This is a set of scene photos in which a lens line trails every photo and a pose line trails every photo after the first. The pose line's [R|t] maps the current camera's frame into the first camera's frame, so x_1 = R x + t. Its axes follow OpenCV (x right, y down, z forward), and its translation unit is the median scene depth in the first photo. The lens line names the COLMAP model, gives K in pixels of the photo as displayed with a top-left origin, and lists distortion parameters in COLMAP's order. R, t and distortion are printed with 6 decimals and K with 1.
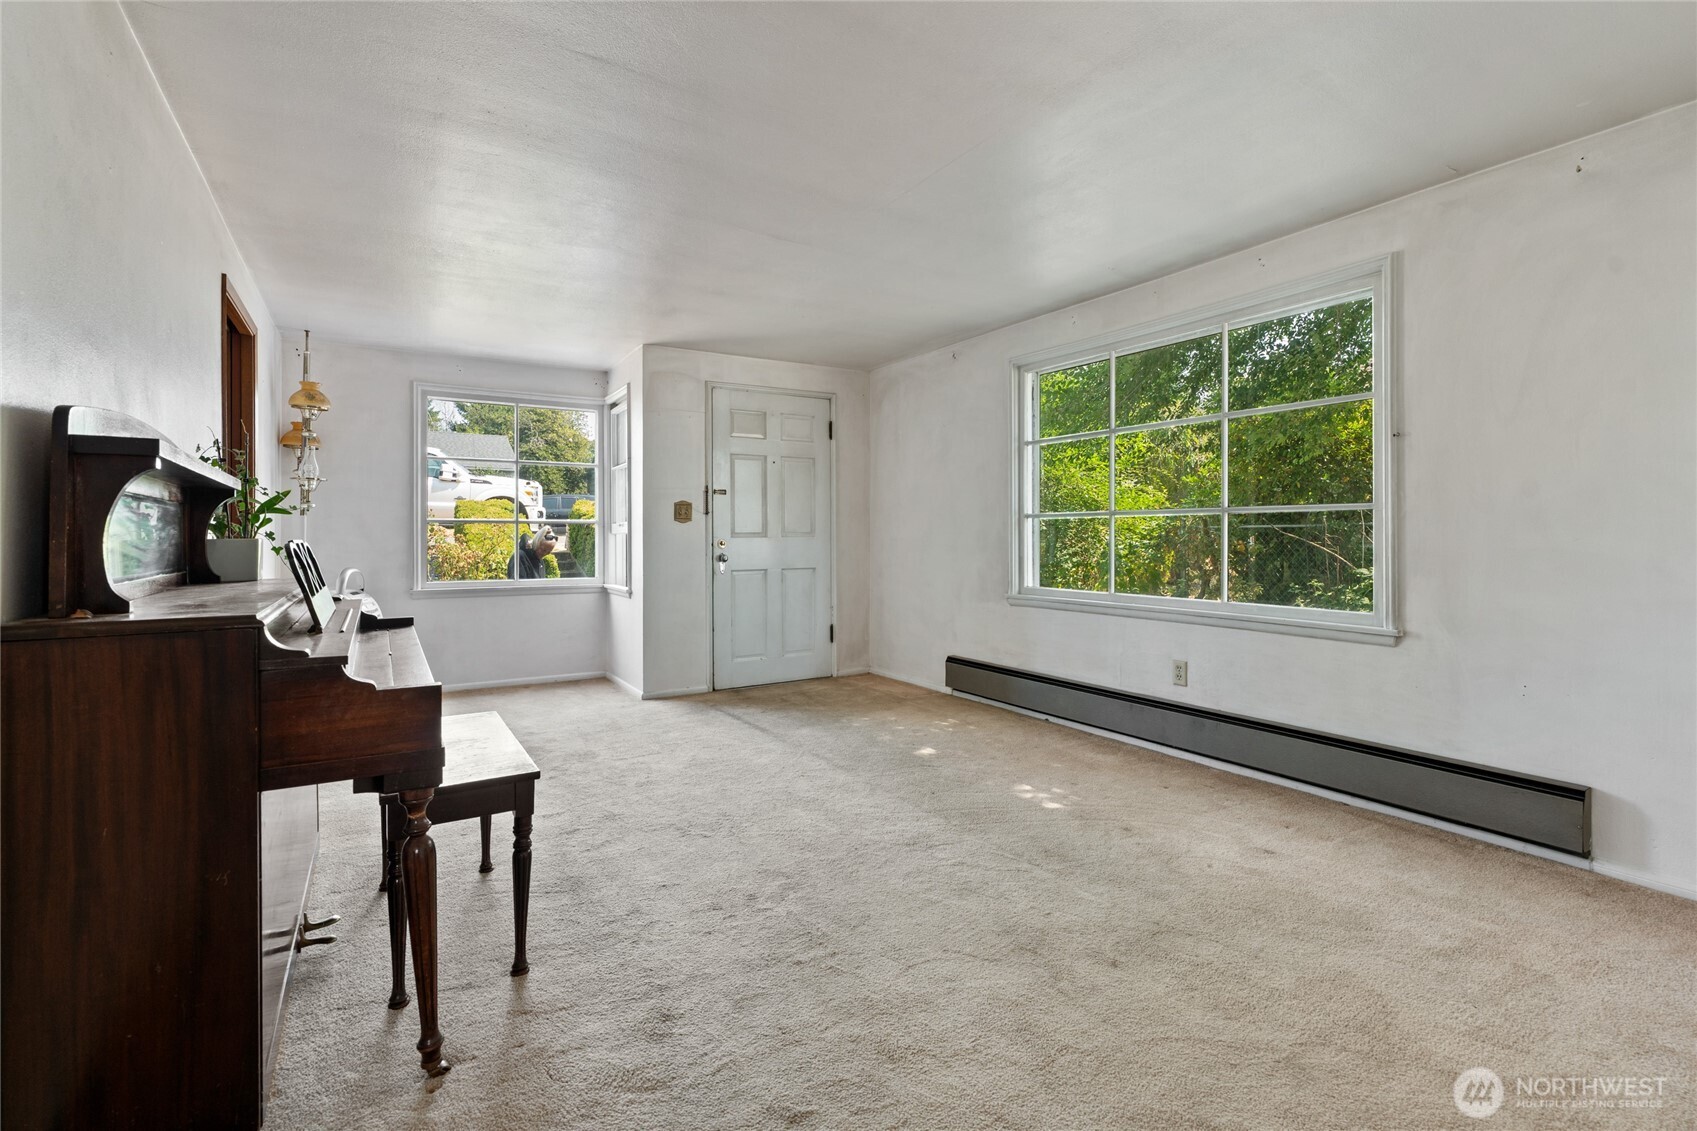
lens RADIAL K [[768.1, 0, 844.1], [0, 768.1, 545.4], [0, 0, 1]] dist [-0.003797, 0.000273]
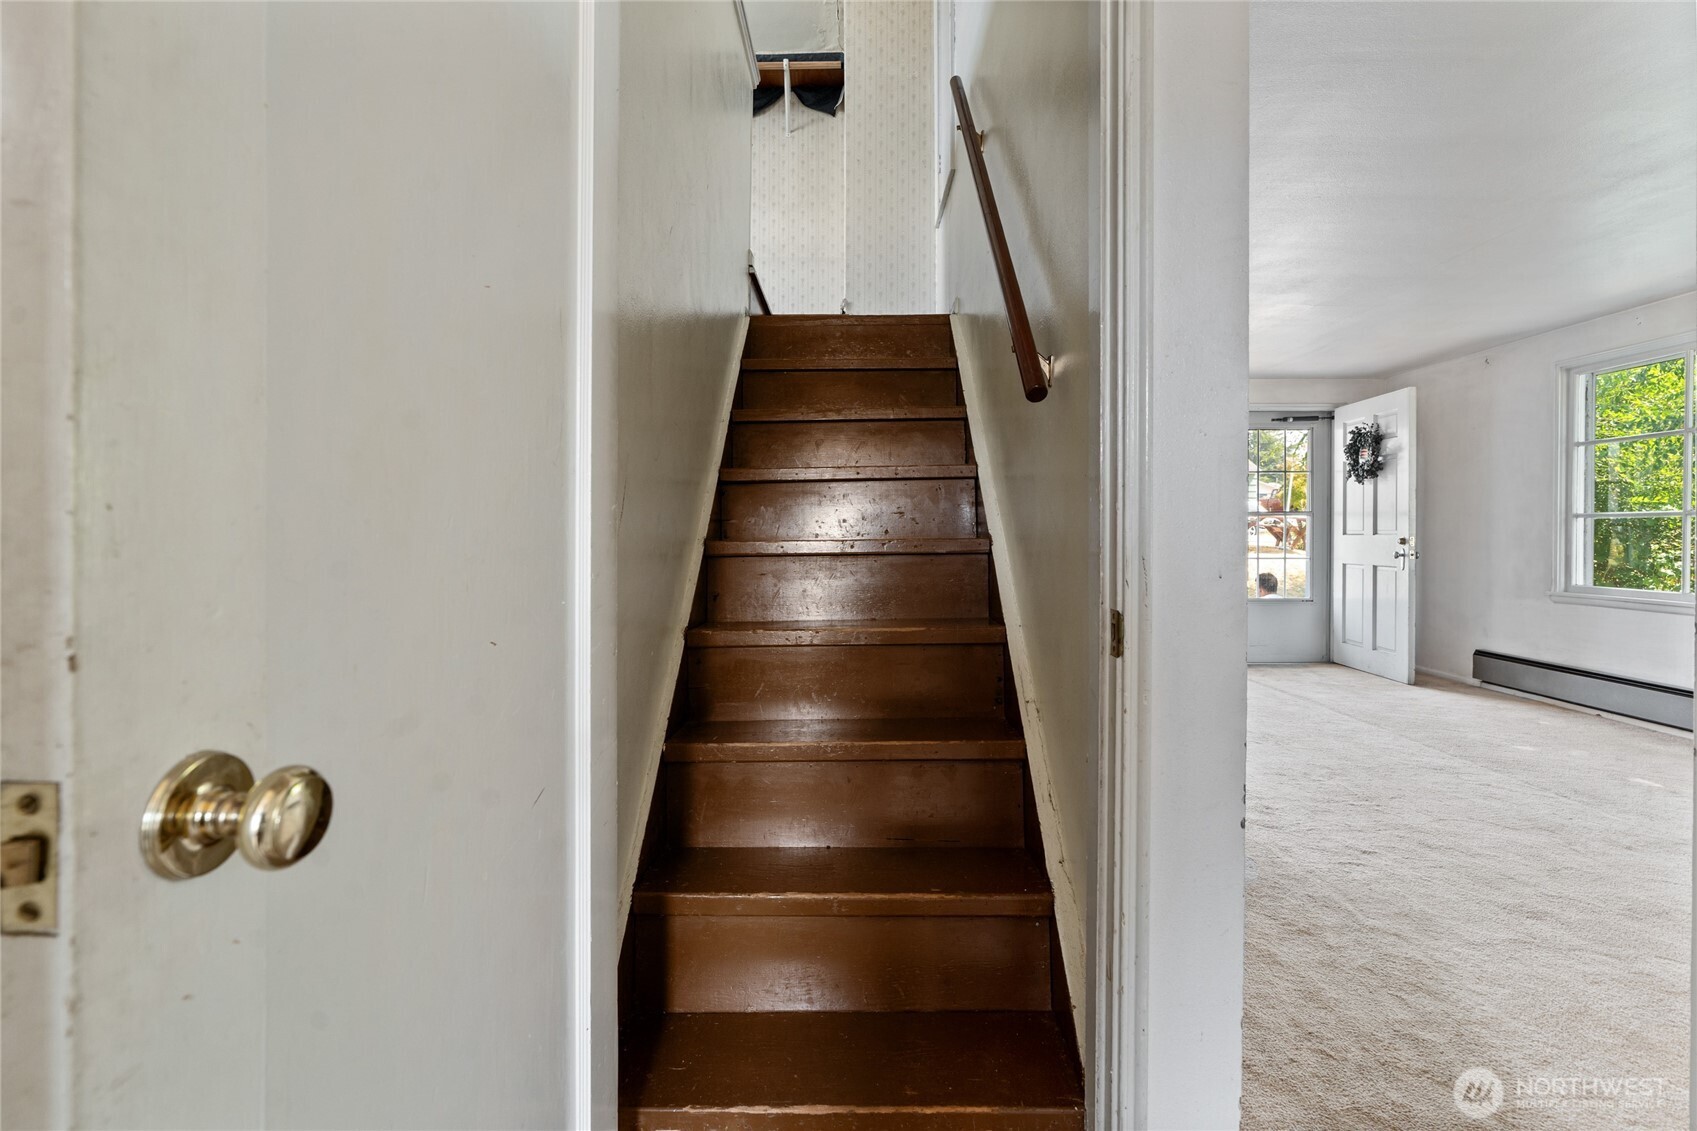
lens RADIAL K [[768.1, 0, 844.1], [0, 768.1, 545.4], [0, 0, 1]] dist [-0.003797, 0.000273]
pose [[0.849016, 0.009802, -0.528277, -0.046768], [-0.009322, 0.999950, 0.003572, 0.006194], [0.528285, 0.001891, 0.849065, -0.350442]]
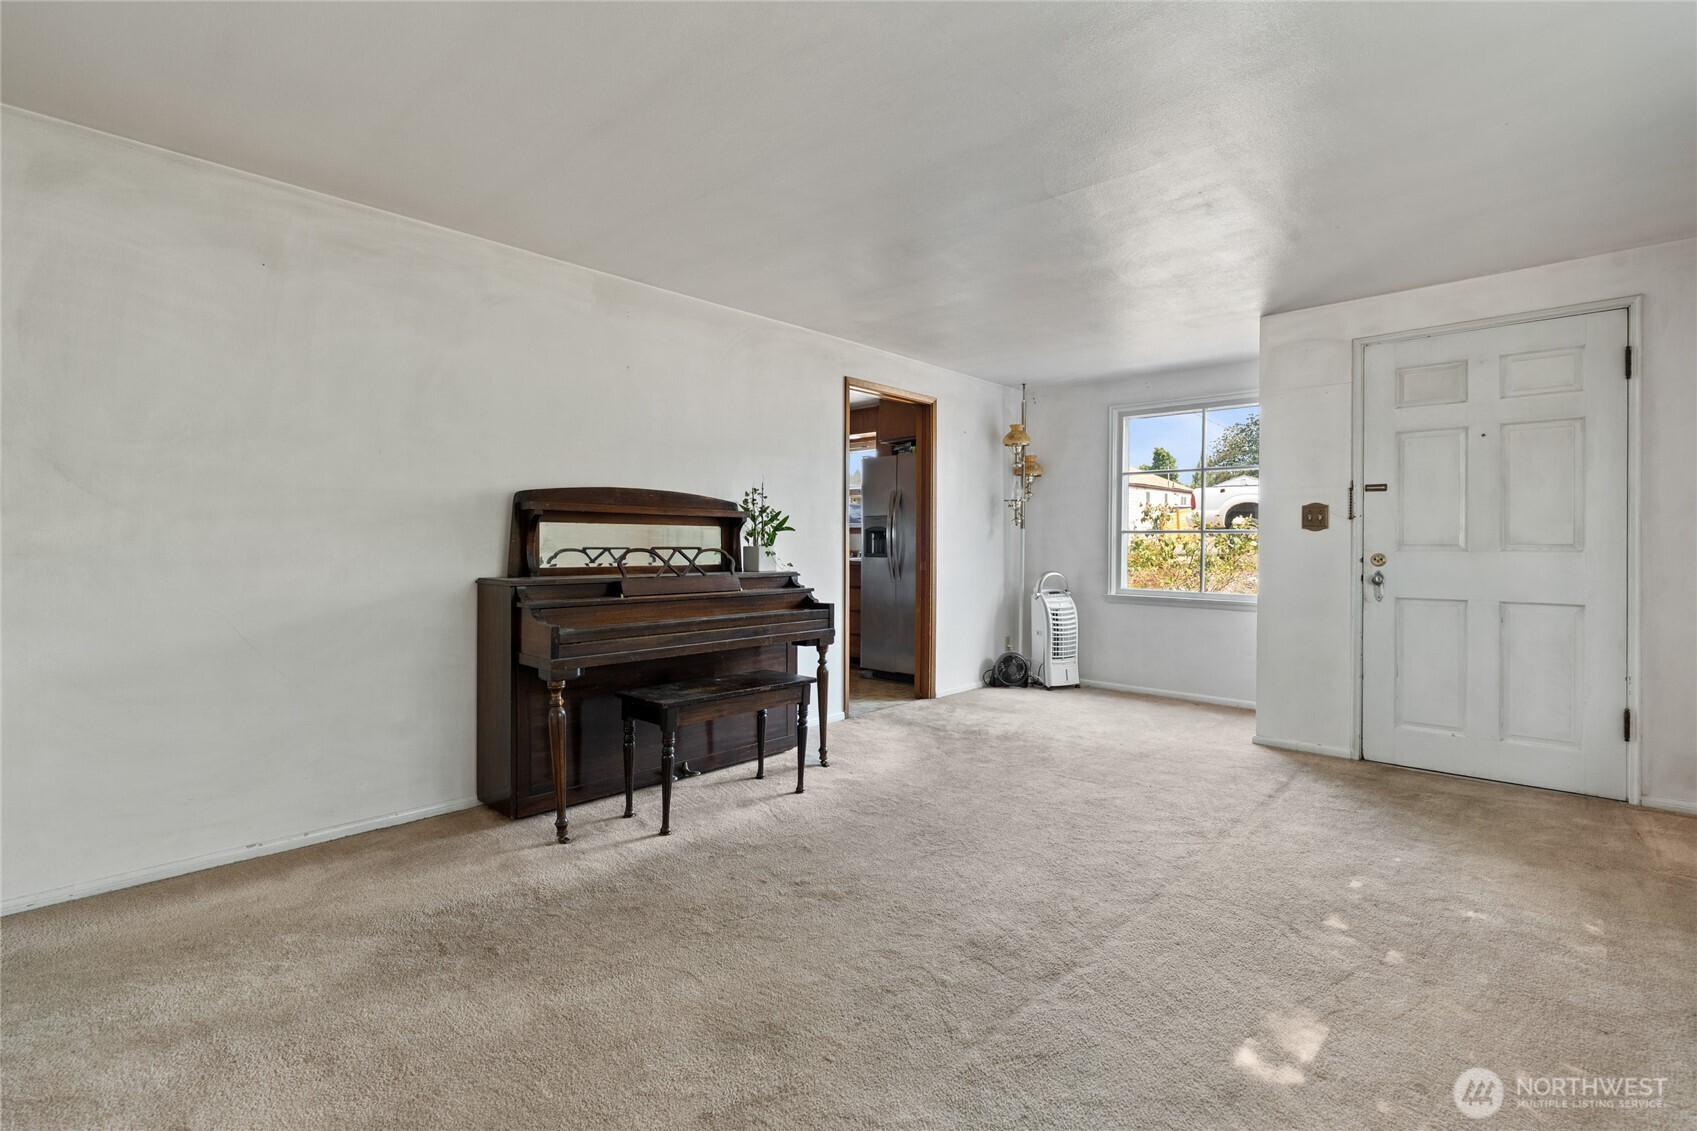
lens RADIAL K [[768.1, 0, 844.1], [0, 768.1, 545.4], [0, 0, 1]] dist [-0.003797, 0.000273]
pose [[0.275022, 0.007577, -0.961408, 0.441511], [-0.018857, 0.999819, 0.002485, -0.008366], [0.961253, 0.017446, 0.275115, 0.361204]]
